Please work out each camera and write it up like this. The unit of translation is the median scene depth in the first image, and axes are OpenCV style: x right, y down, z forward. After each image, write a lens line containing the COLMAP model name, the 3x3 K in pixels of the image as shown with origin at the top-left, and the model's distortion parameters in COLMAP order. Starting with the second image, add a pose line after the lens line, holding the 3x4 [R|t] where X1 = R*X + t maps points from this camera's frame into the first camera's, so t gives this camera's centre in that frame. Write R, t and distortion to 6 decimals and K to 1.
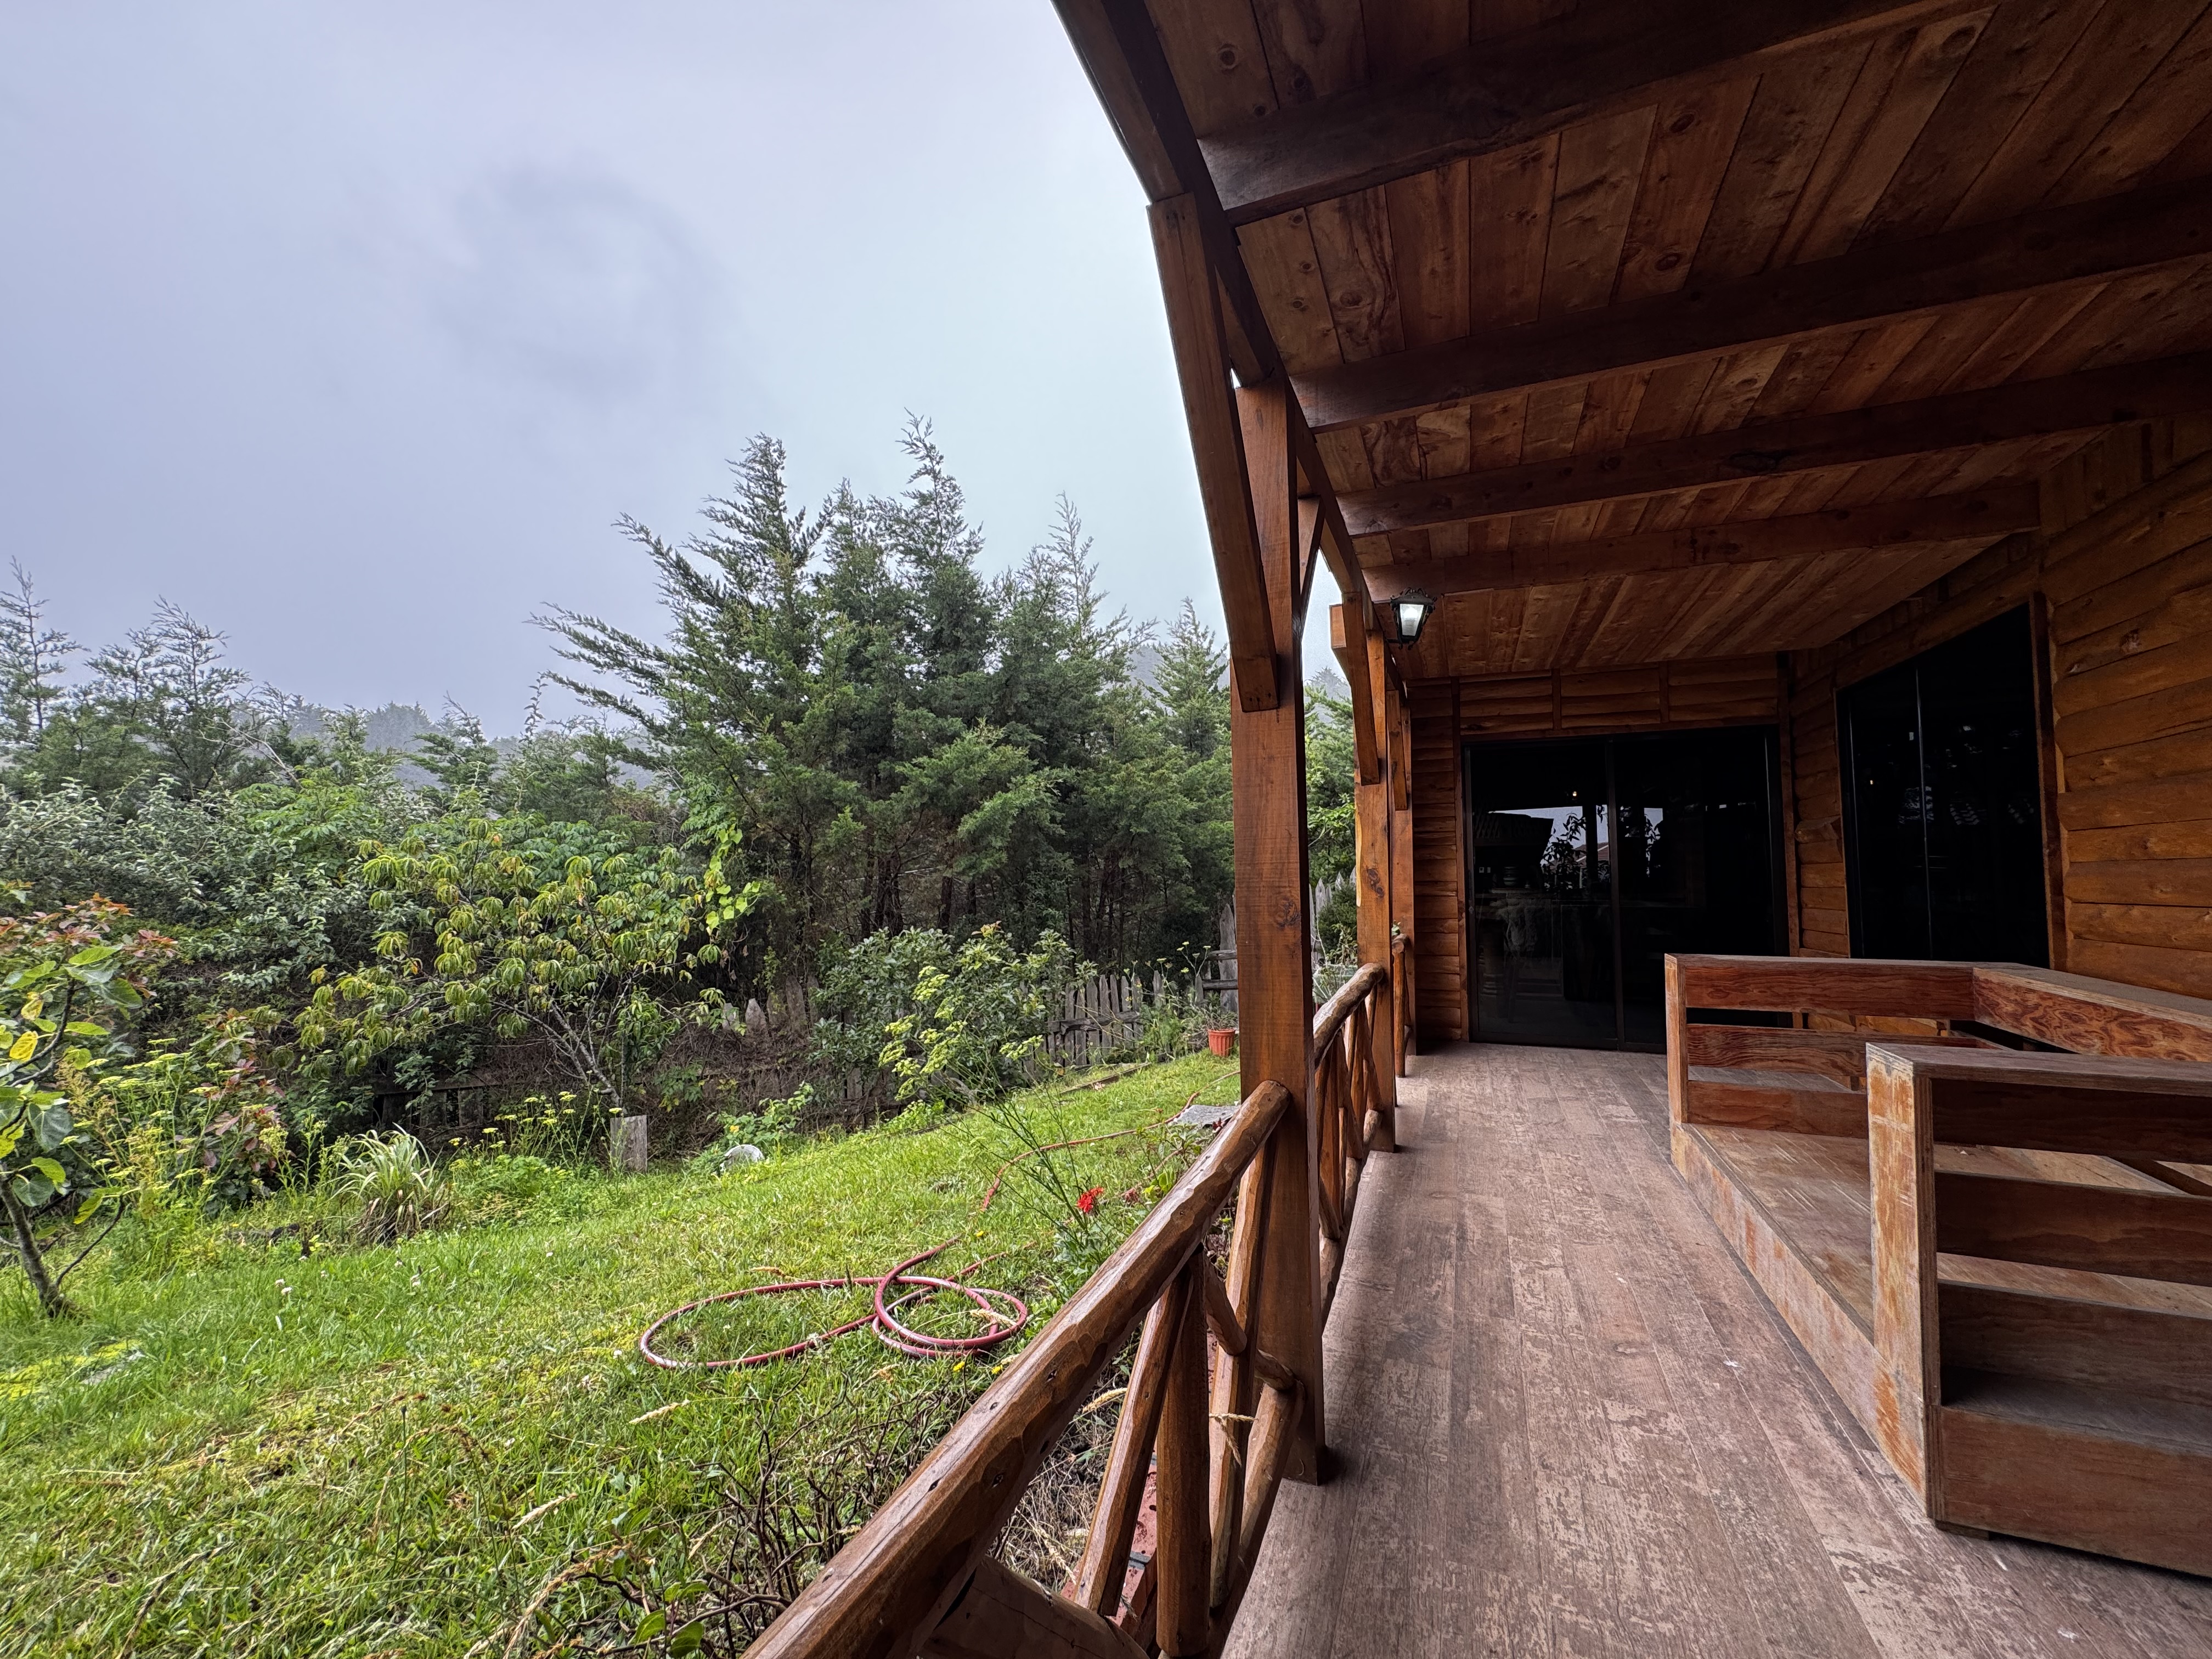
lens RADIAL K [[889.0, 0, 1105.8], [0, 889.0, 826.1], [0, 0, 1]] dist [-0.003216, 0.000610]
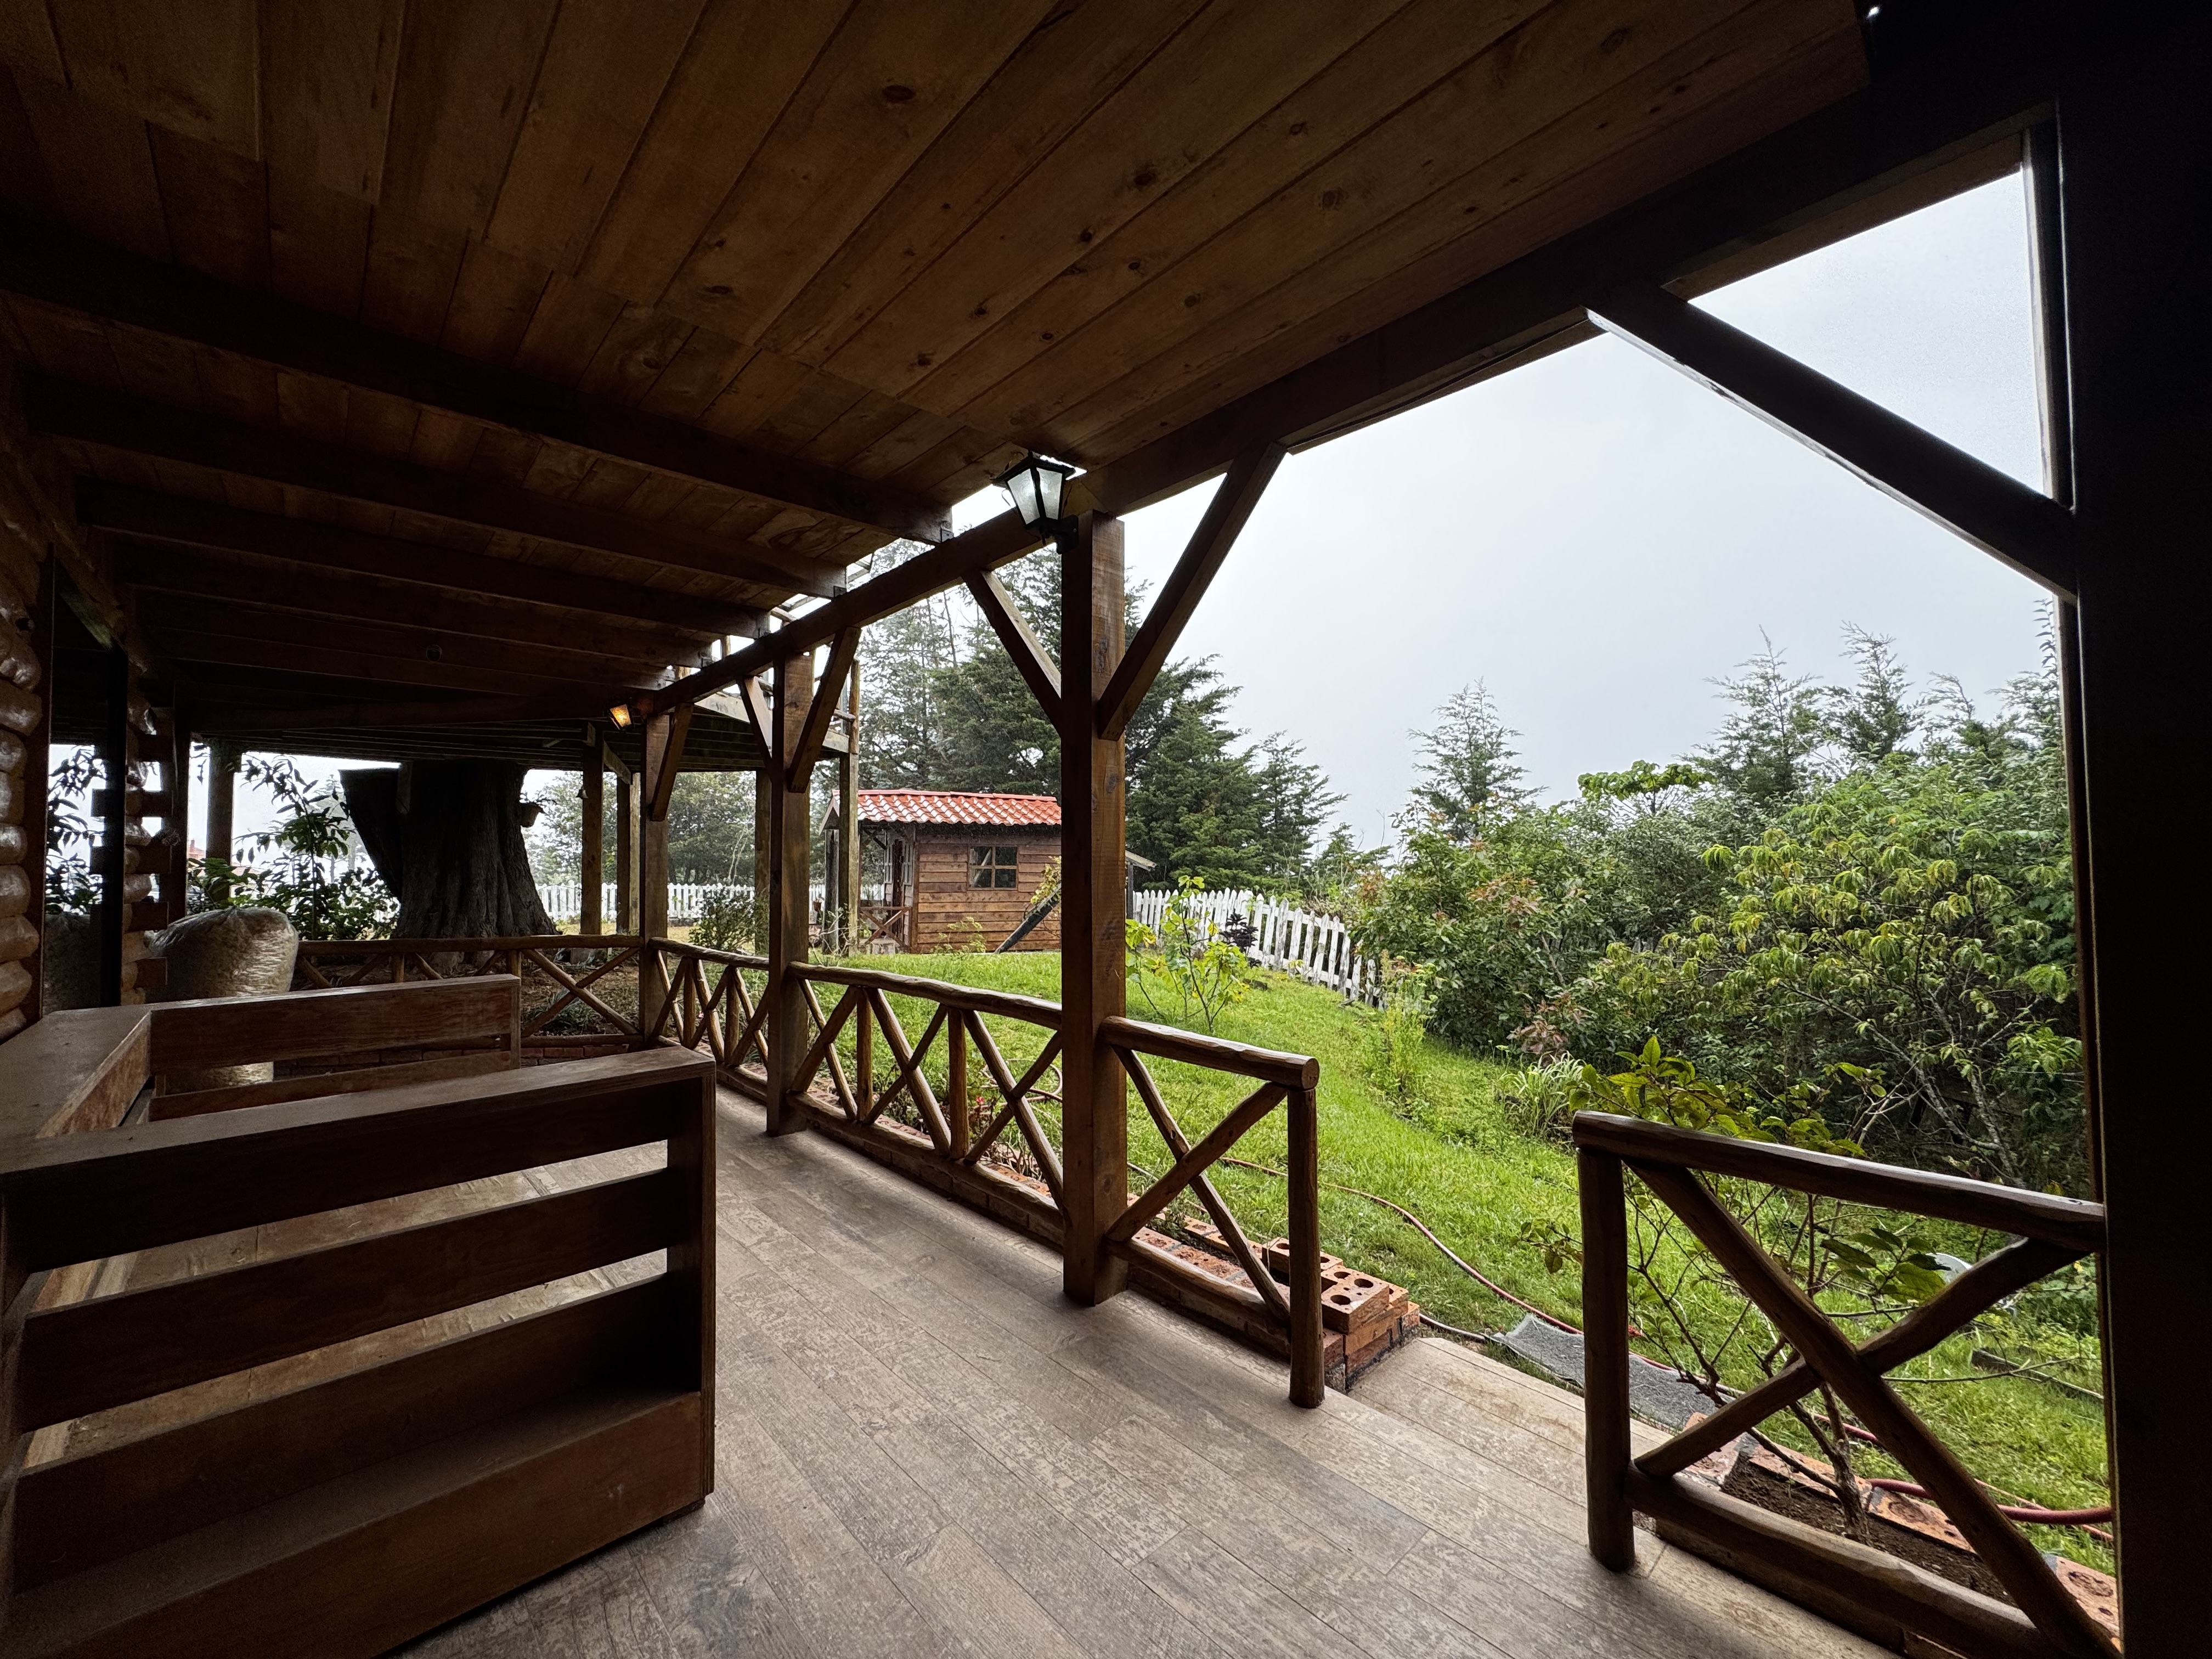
lens RADIAL K [[889.0, 0, 1107.8], [0, 889.0, 827.7], [0, 0, 1]] dist [-0.003216, 0.000610]
pose [[-0.428869, -0.024691, -0.903029, 1.173557], [0.051809, 0.997309, -0.051875, 0.067098], [0.901880, -0.069033, -0.426436, 1.690914]]
